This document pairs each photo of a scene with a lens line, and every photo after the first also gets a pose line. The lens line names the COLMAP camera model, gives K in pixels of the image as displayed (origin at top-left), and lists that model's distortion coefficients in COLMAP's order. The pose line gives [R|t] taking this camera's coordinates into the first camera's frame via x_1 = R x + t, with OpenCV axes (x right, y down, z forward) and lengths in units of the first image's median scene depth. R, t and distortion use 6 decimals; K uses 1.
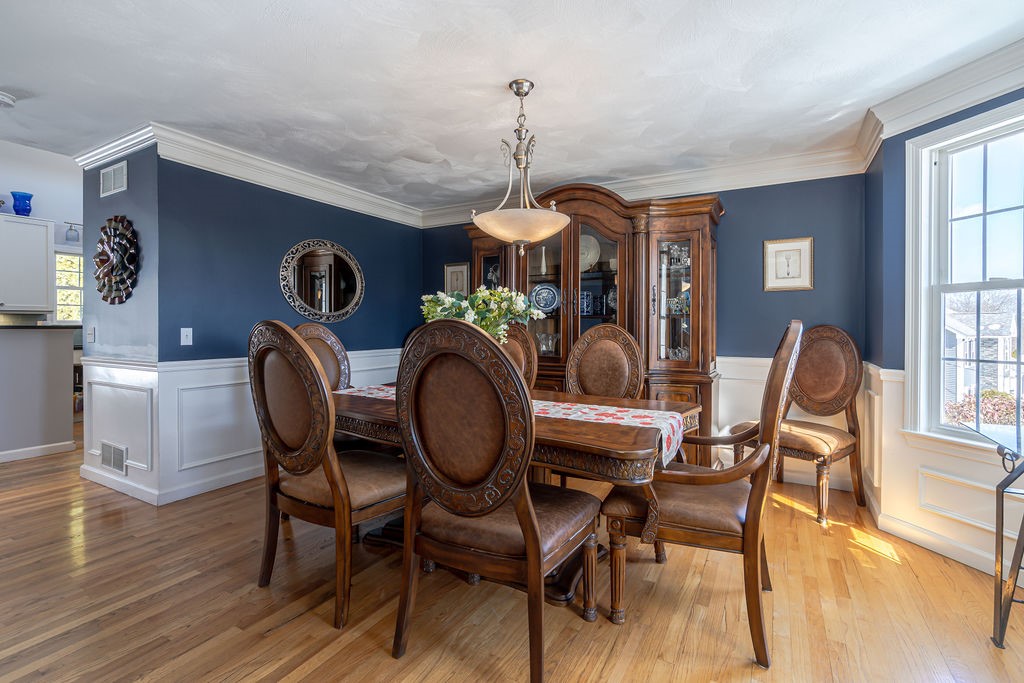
lens RADIAL K [[475.4, 0, 510.0], [0, 475.4, 334.8], [0, 0, 1]] dist [-0.004119, 0.001656]
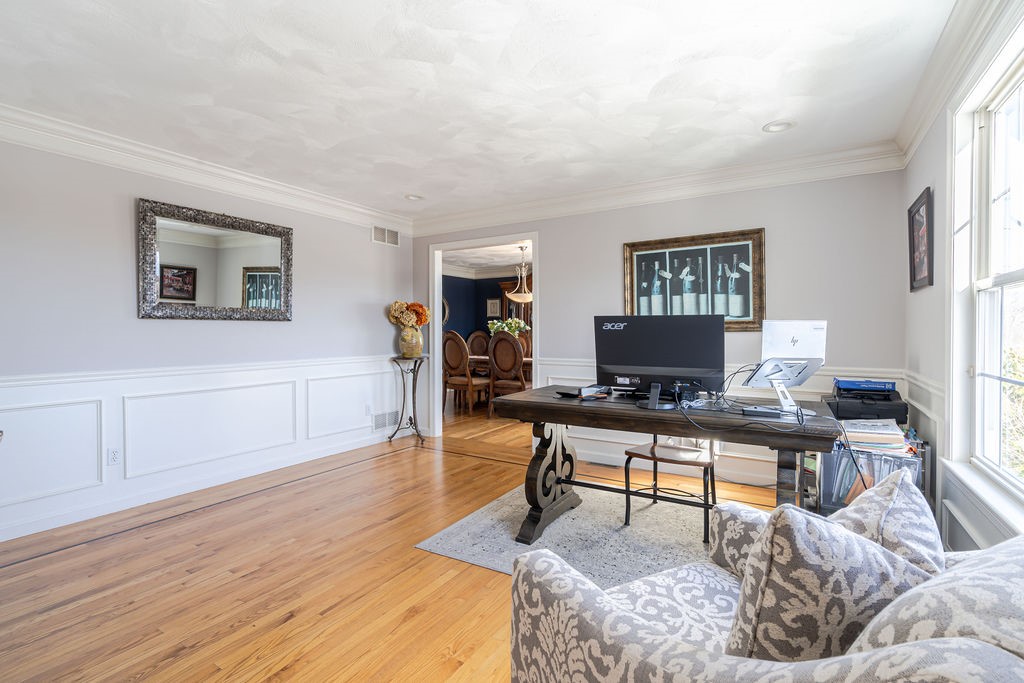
lens RADIAL K [[475.4, 0, 513.0], [0, 475.4, 339.5], [0, 0, 1]] dist [-0.004119, 0.001656]
pose [[0.999430, -0.006811, -0.033056, 0.060124], [0.006838, 0.999976, 0.000717, 0.026226], [0.033050, -0.000943, 0.999453, -1.965838]]
